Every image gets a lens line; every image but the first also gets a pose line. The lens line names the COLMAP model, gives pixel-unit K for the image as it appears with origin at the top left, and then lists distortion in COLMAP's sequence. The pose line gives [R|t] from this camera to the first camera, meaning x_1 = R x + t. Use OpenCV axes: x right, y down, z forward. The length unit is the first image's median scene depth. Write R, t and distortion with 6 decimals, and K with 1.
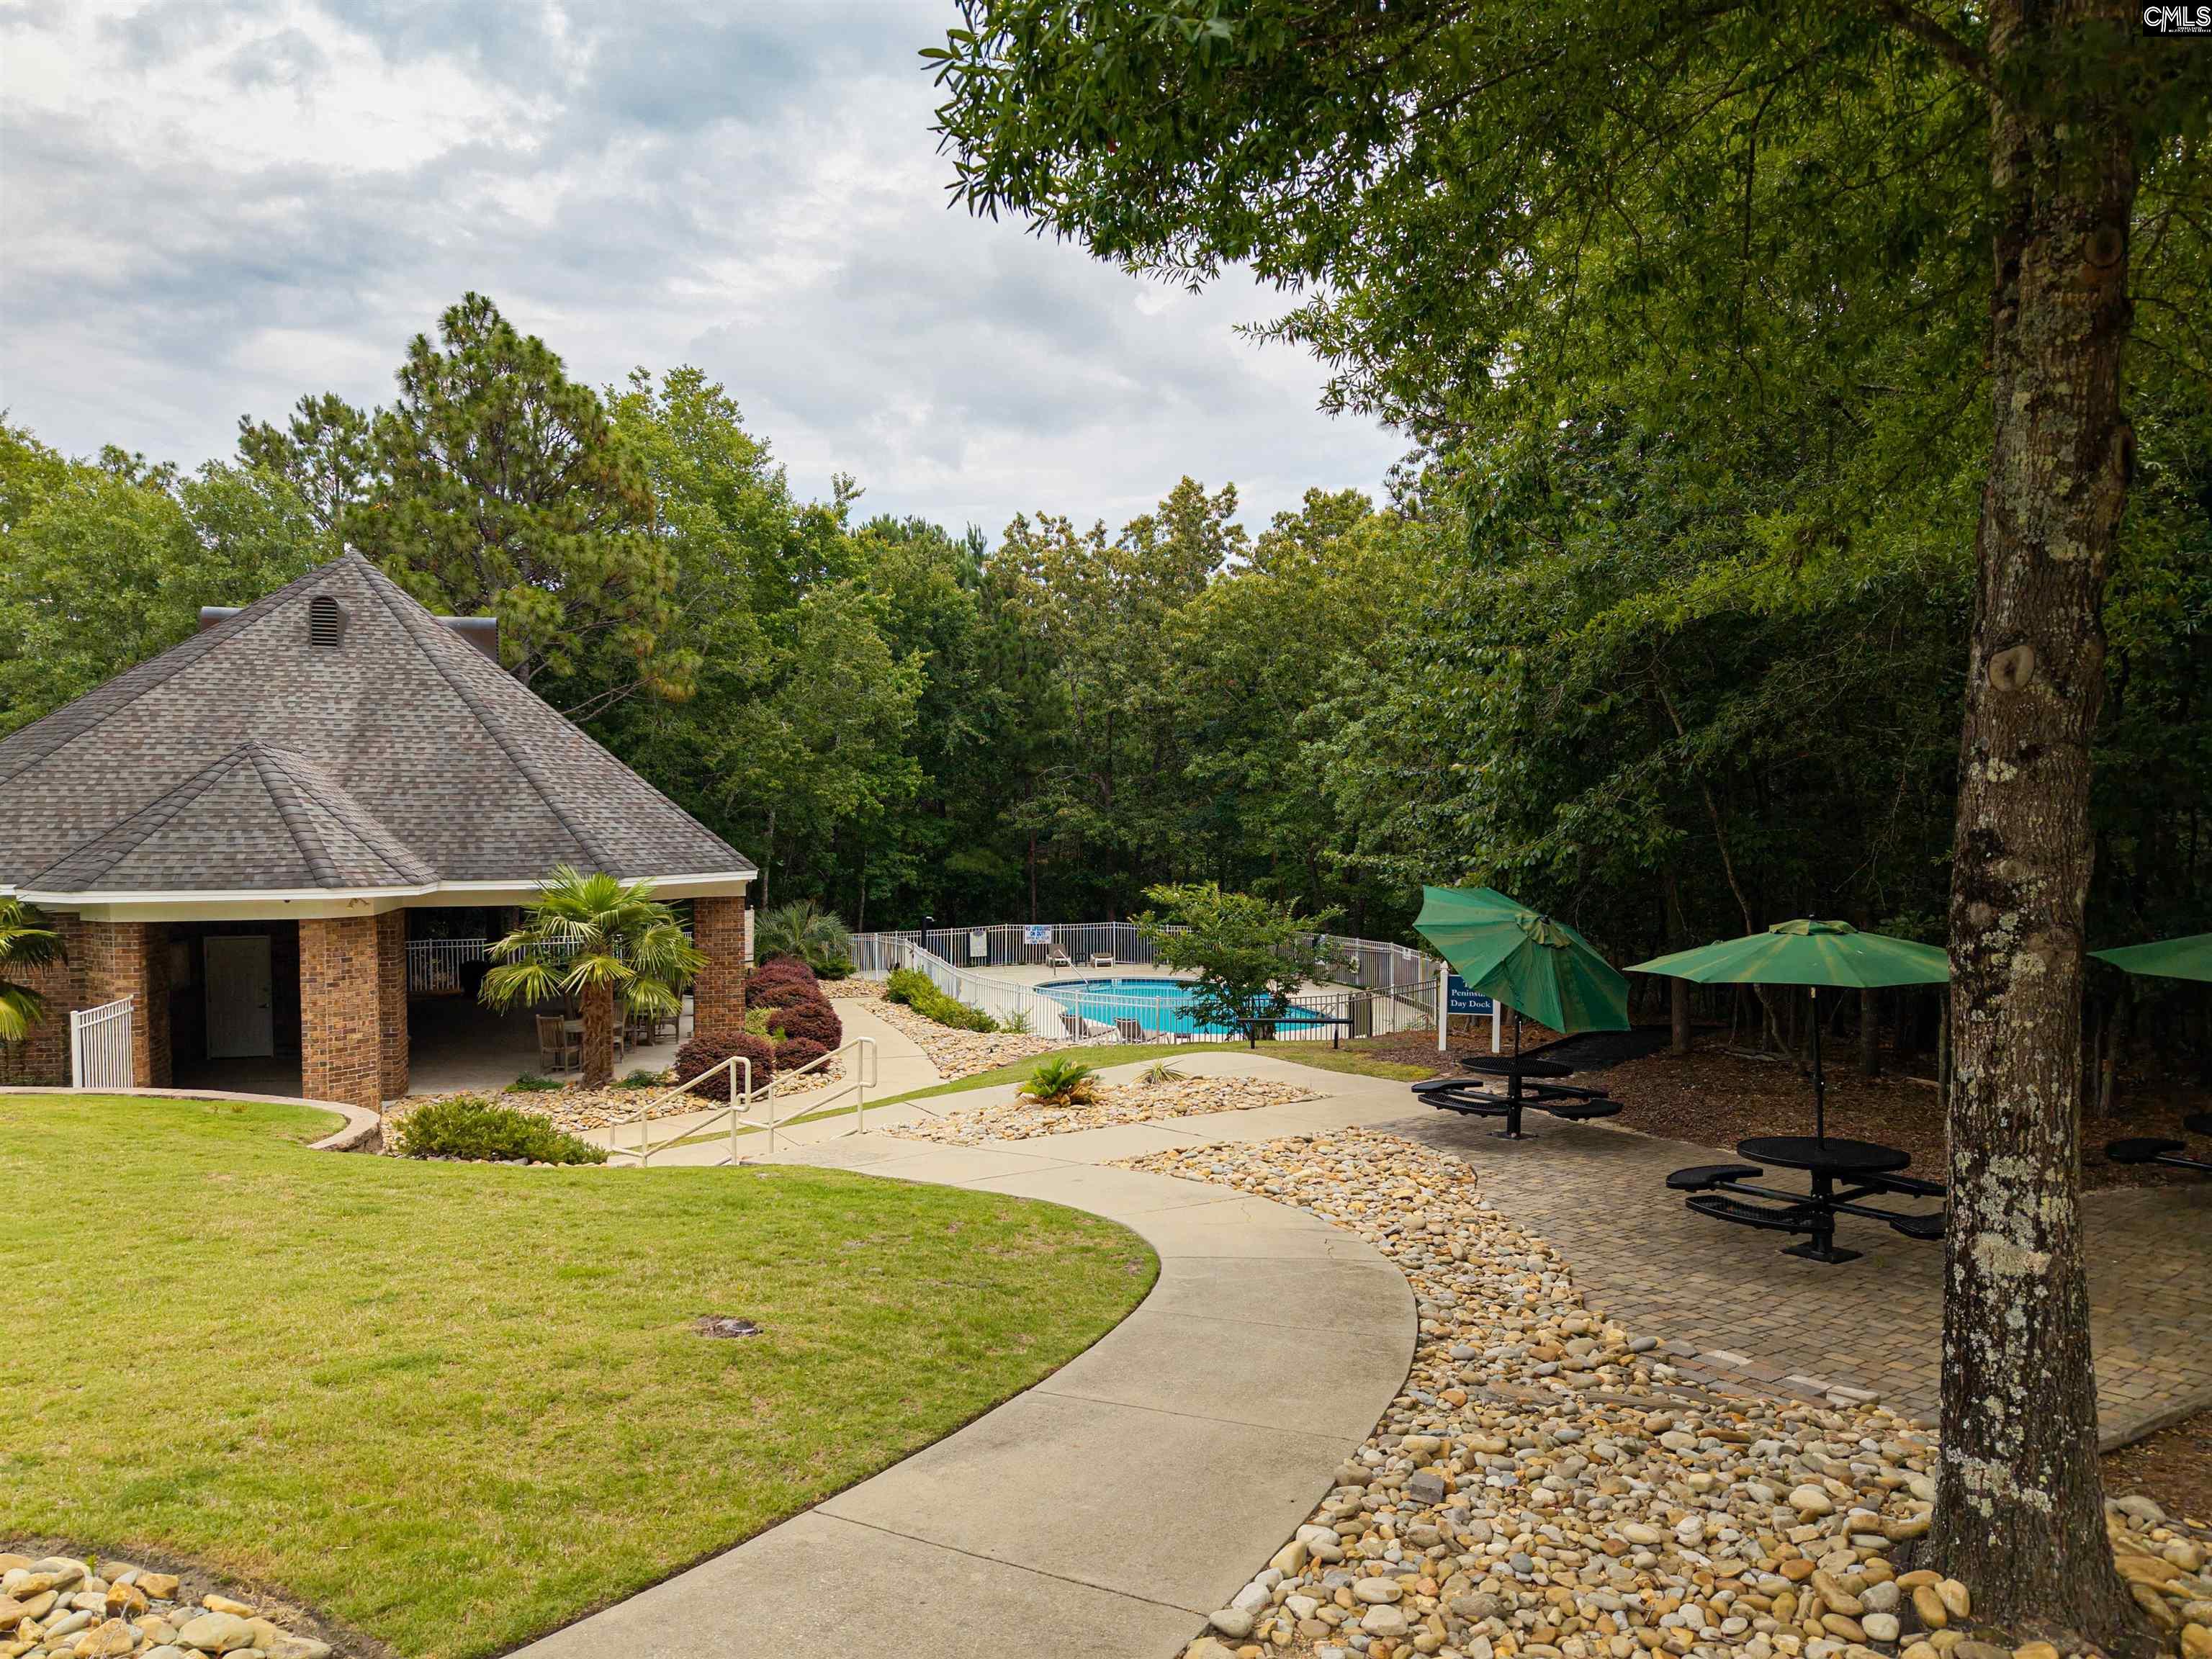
lens RADIAL K [[1556.0, 0, 1117.4], [0, 1556.0, 874.9], [0, 0, 1]] dist [-0.026469, 0.008589]
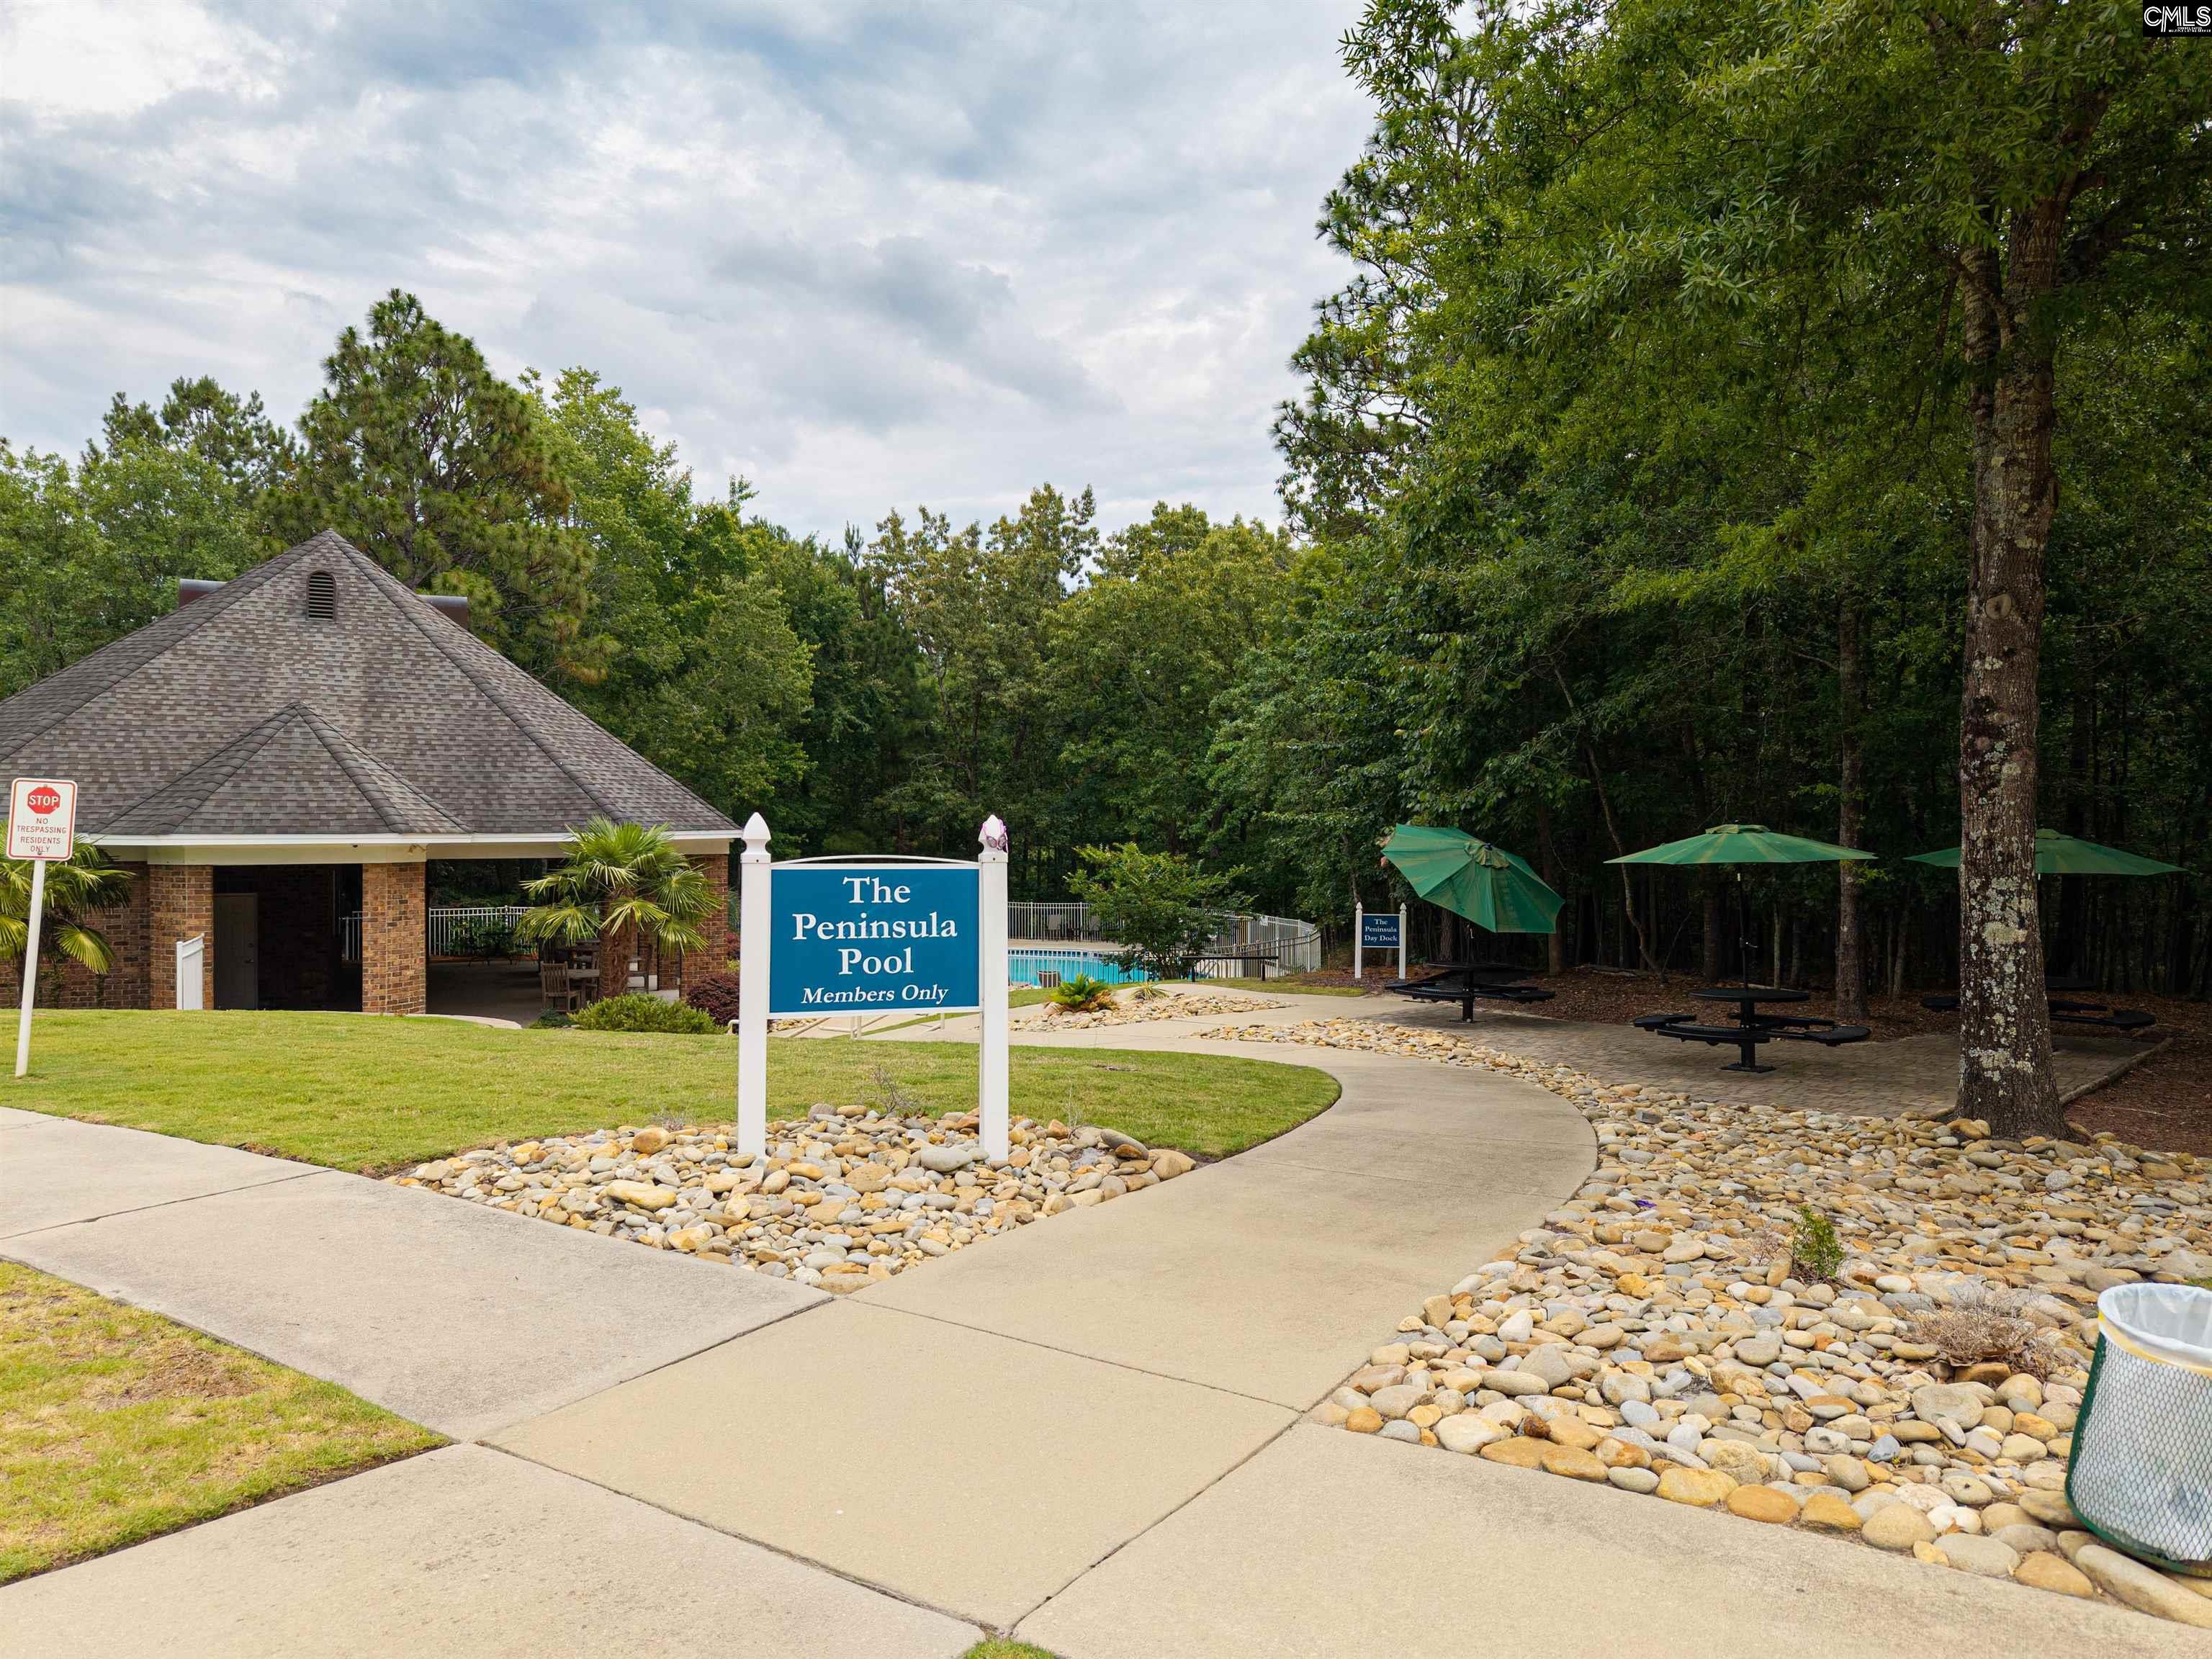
lens RADIAL K [[1556.0, 0, 1109.5], [0, 1556.0, 830.0], [0, 0, 1]] dist [-0.026469, 0.008589]
pose [[0.986740, 0.000884, 0.162307, -0.176760], [0.005222, 0.999295, -0.037187, 0.045097], [-0.162225, 0.037542, 0.986039, -0.144545]]
